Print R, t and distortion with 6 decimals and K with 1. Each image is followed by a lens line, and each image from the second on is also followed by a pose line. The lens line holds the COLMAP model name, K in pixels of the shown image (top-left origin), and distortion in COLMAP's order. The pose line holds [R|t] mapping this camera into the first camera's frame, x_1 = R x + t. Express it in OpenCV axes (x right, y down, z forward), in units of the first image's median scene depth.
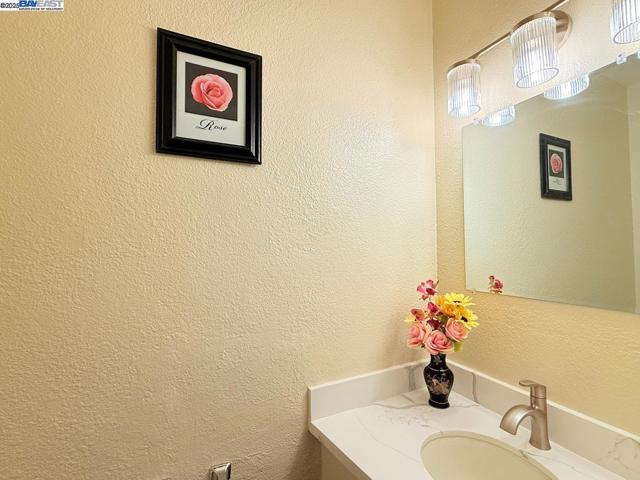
lens RADIAL K [[290.6, 0, 319.2], [0, 290.6, 237.5], [0, 0, 1]] dist [0.001320, -0.000422]
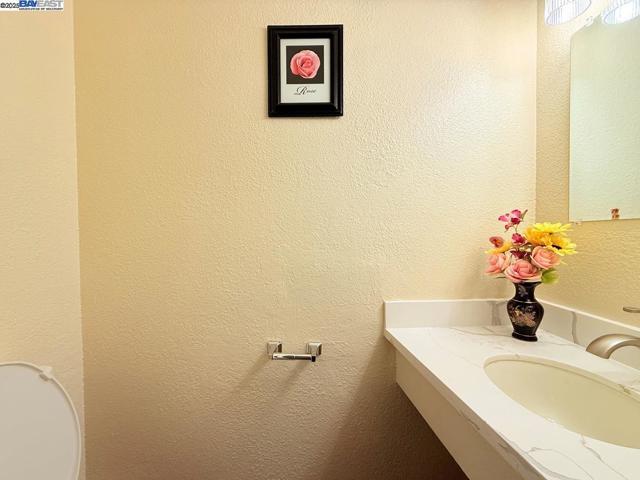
lens RADIAL K [[254.8, 0, 321.2], [0, 254.8, 240.2], [0, 0, 1]] dist [-0.002736, -0.000171]
pose [[0.903452, 0.006311, -0.428642, 0.173691], [0.015774, 0.998725, 0.047950, 0.211566], [0.428398, -0.050082, 0.902201, -0.036932]]
